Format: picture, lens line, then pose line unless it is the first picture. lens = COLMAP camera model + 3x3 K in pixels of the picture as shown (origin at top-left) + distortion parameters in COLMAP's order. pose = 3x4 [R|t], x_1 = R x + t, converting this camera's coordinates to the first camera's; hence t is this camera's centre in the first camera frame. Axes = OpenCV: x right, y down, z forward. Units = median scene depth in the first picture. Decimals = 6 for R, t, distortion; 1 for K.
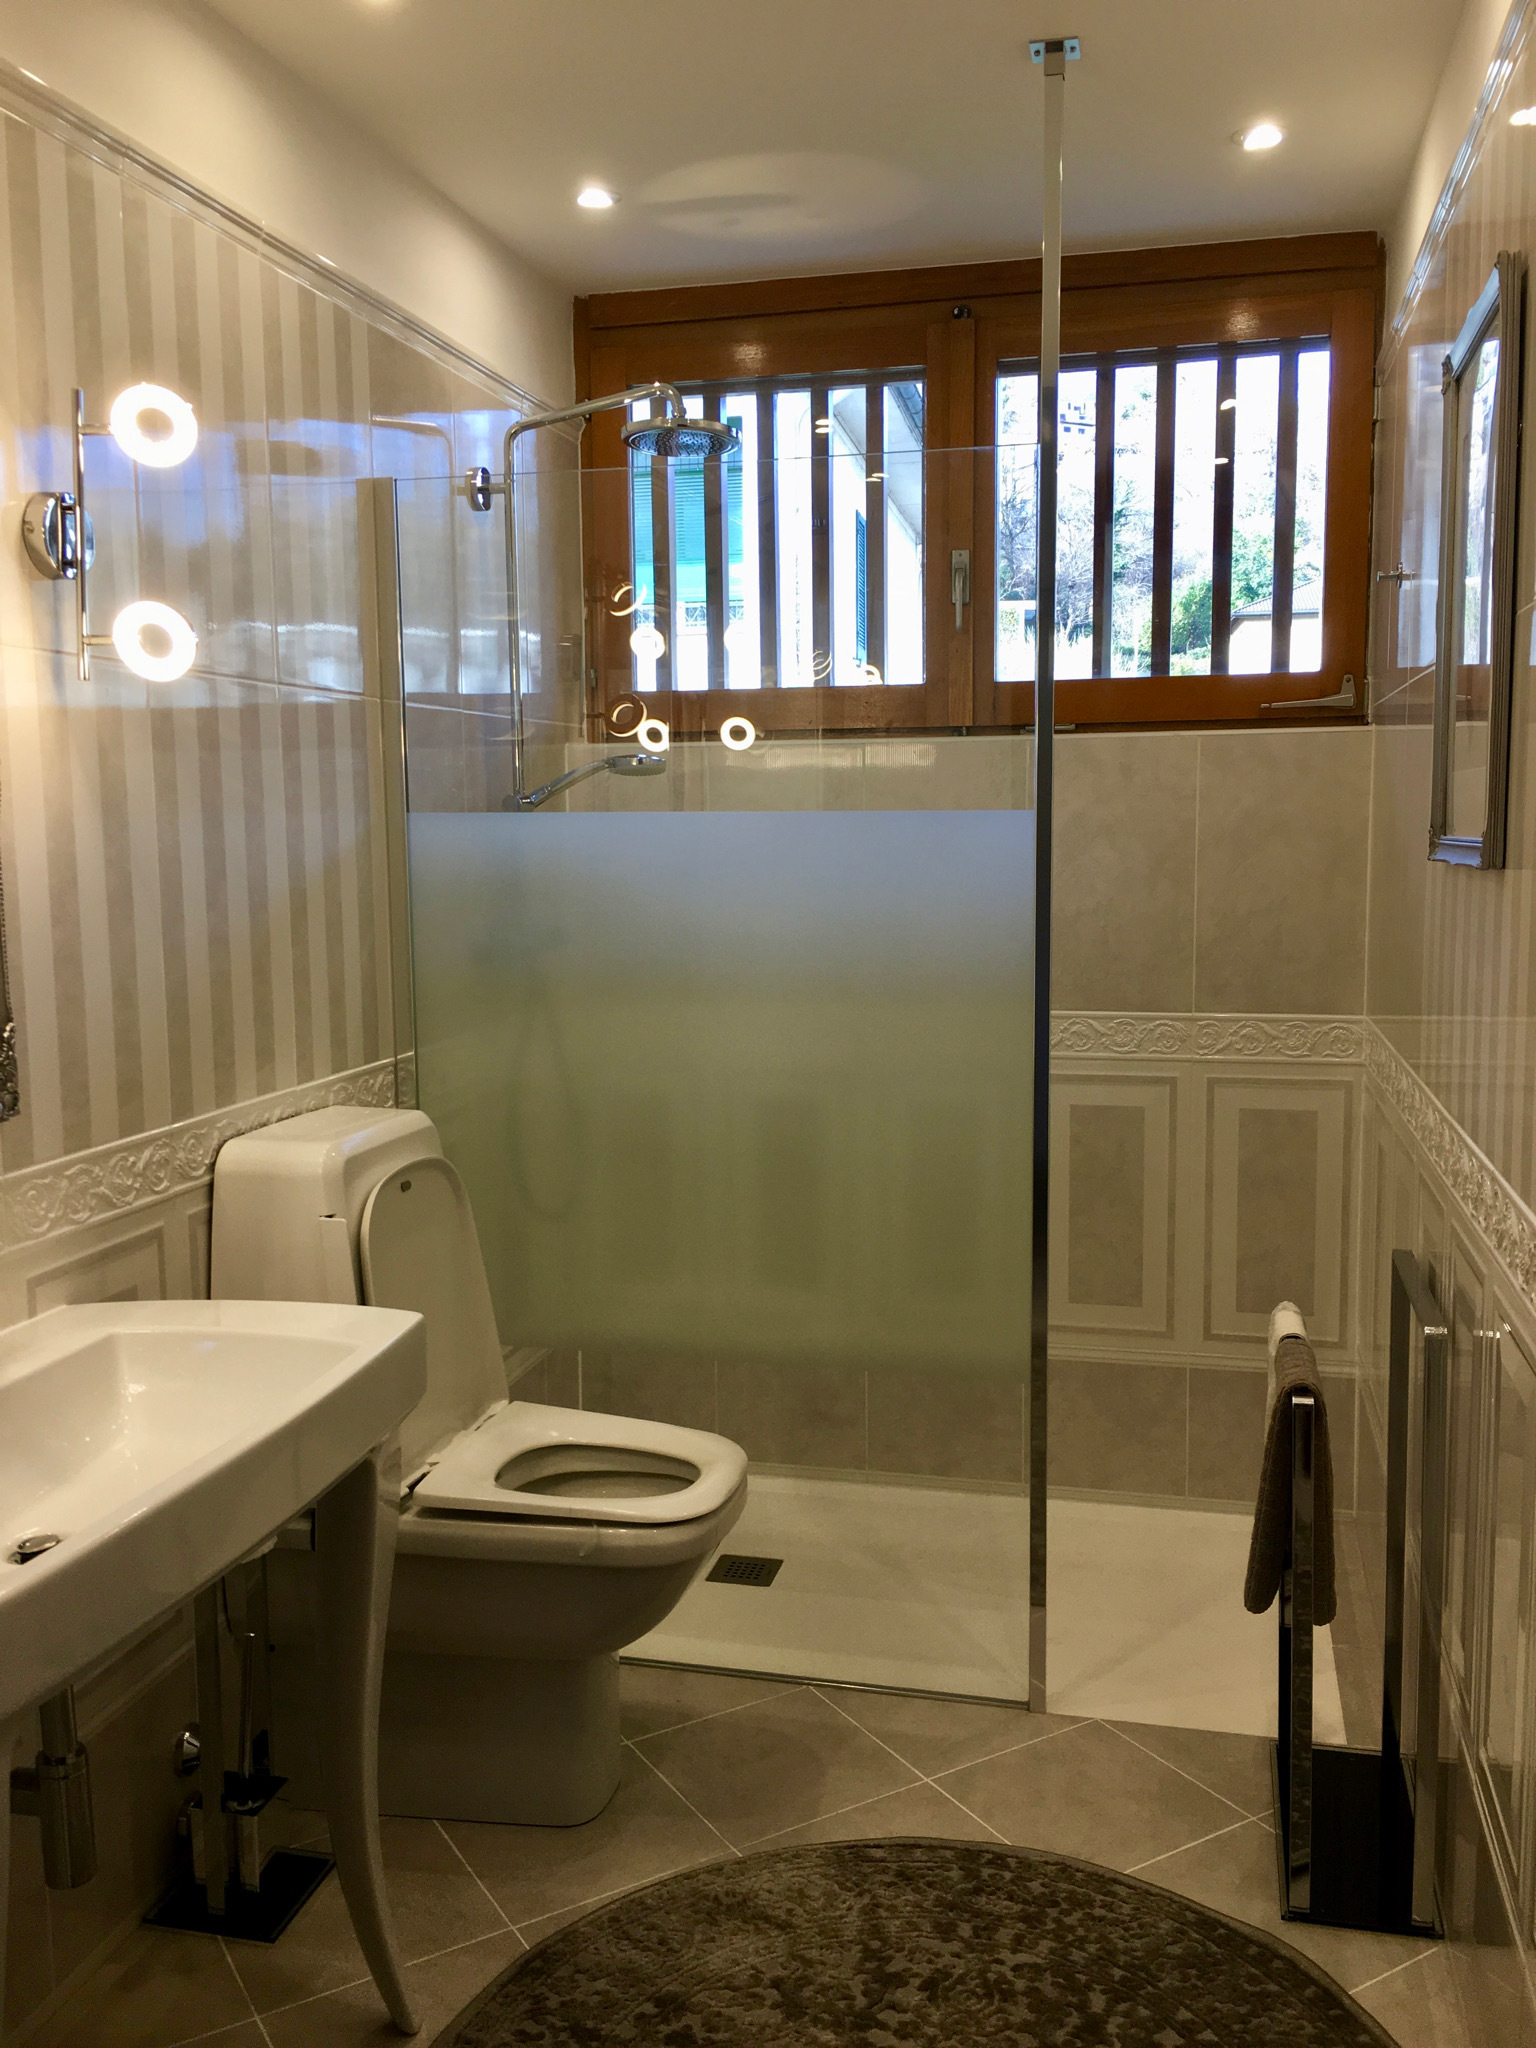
lens RADIAL K [[1757.7, 0, 768.0], [0, 1757.7, 1024.0], [0, 0, 1]] dist [0.058253, -0.101001]
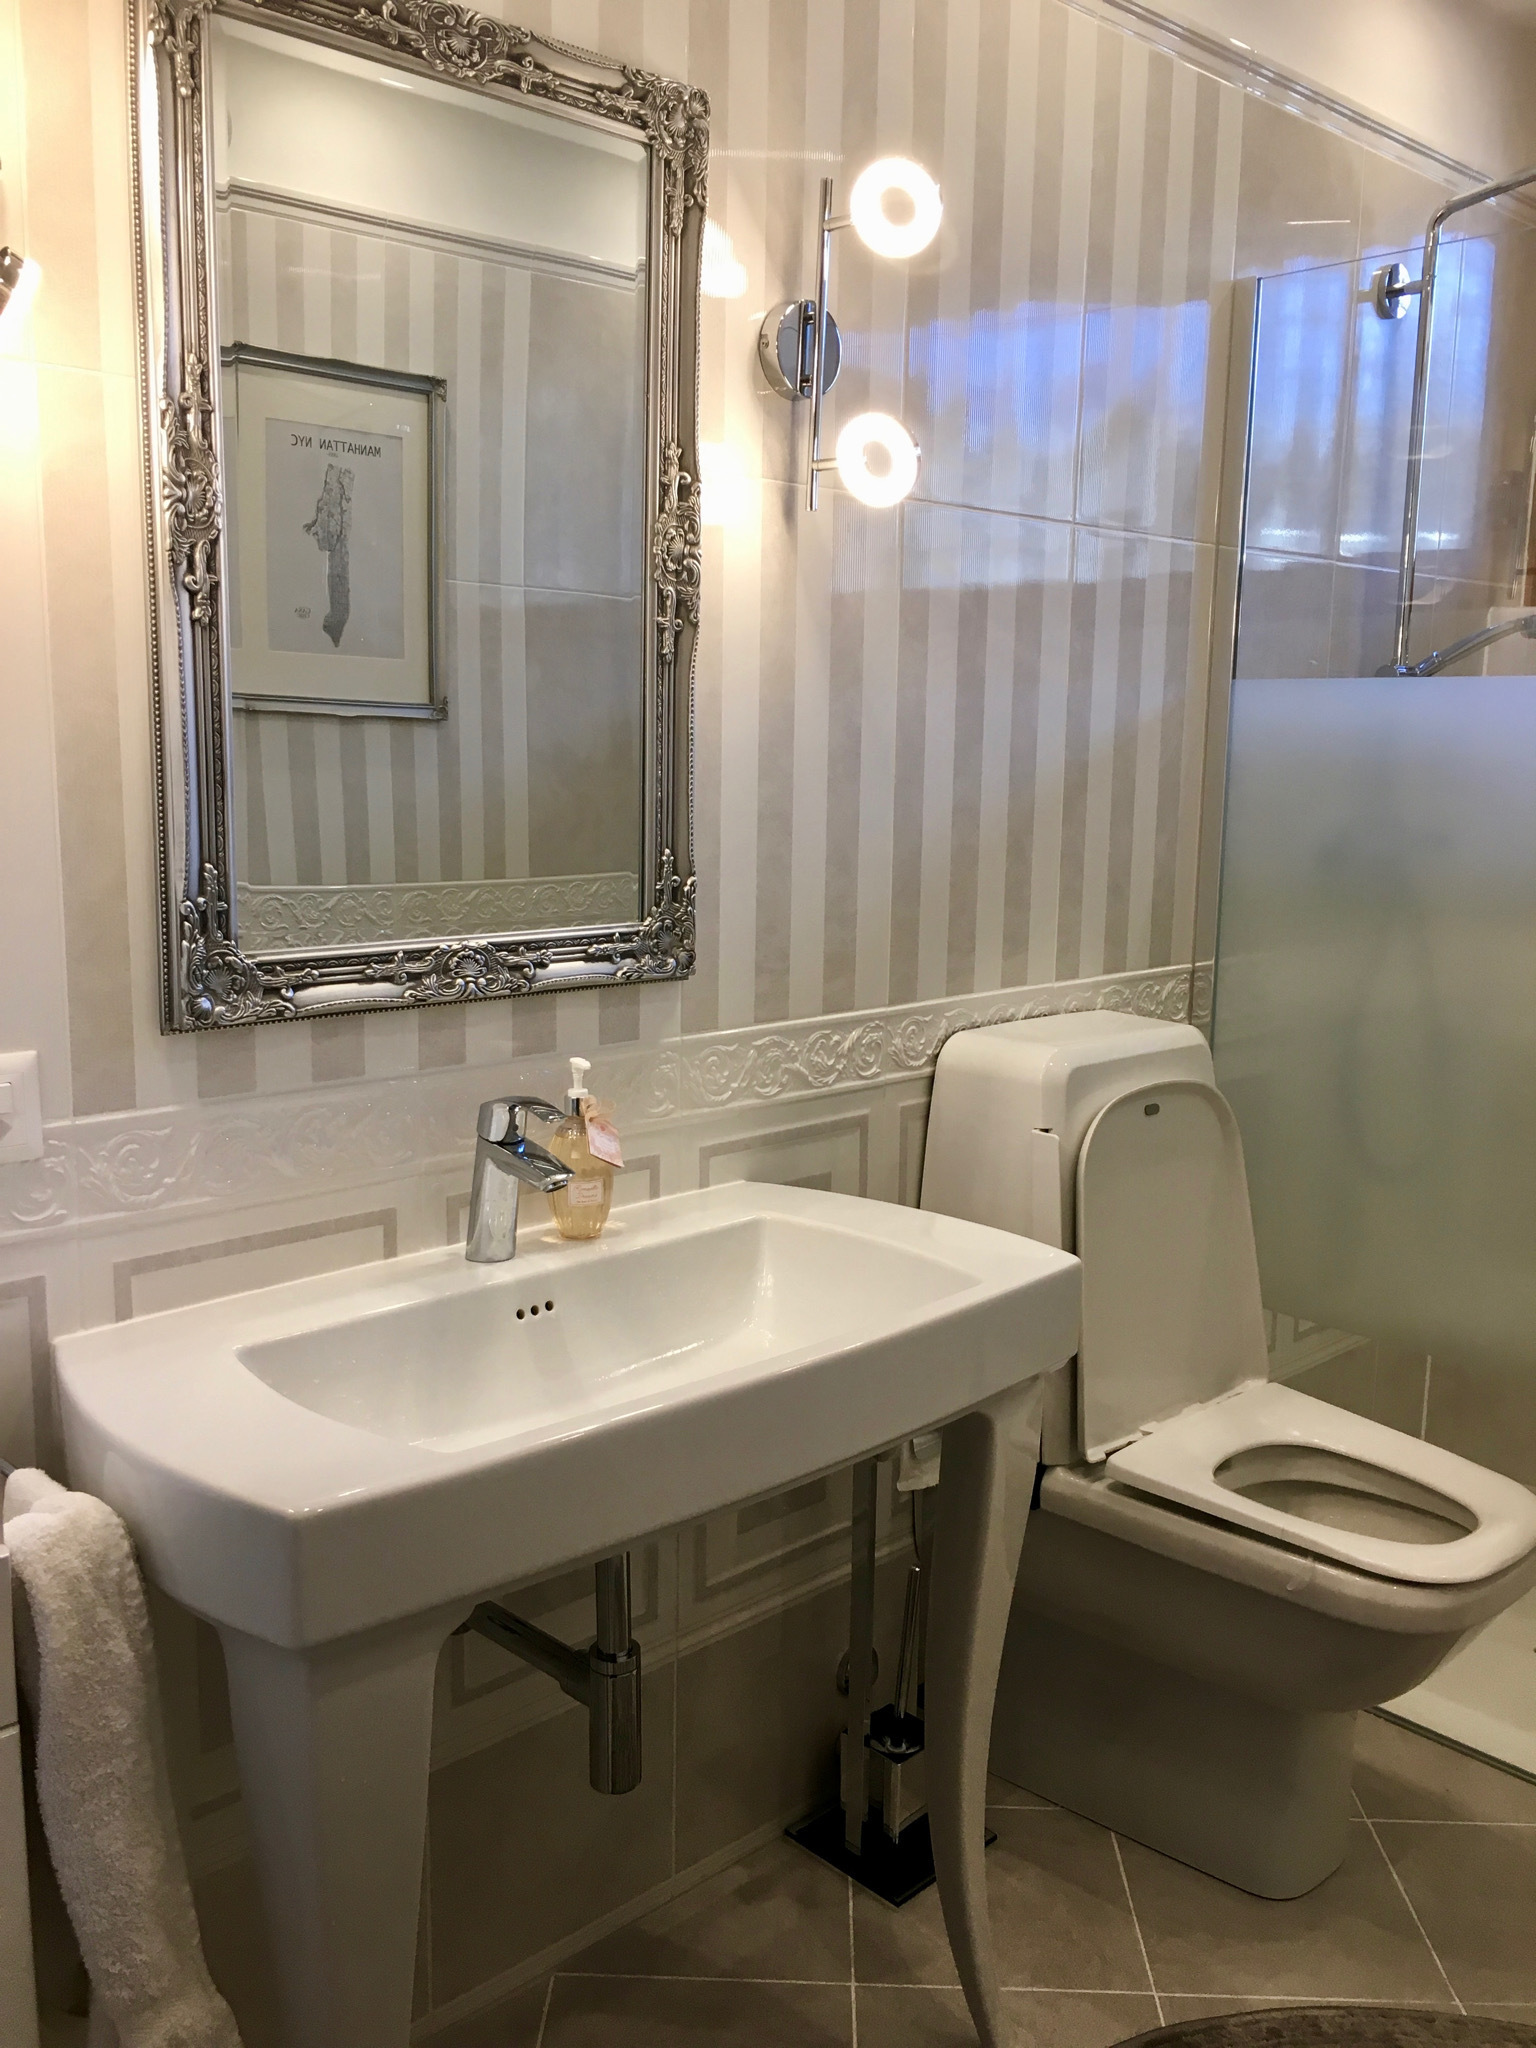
lens RADIAL K [[1757.7, 0, 768.0], [0, 1757.7, 1024.0], [0, 0, 1]] dist [0.058253, -0.101001]
pose [[0.840258, 0.111012, -0.530701, 0.095566], [-0.086852, 0.993734, 0.070358, 0.006615], [0.535186, -0.013026, 0.844634, 0.188025]]
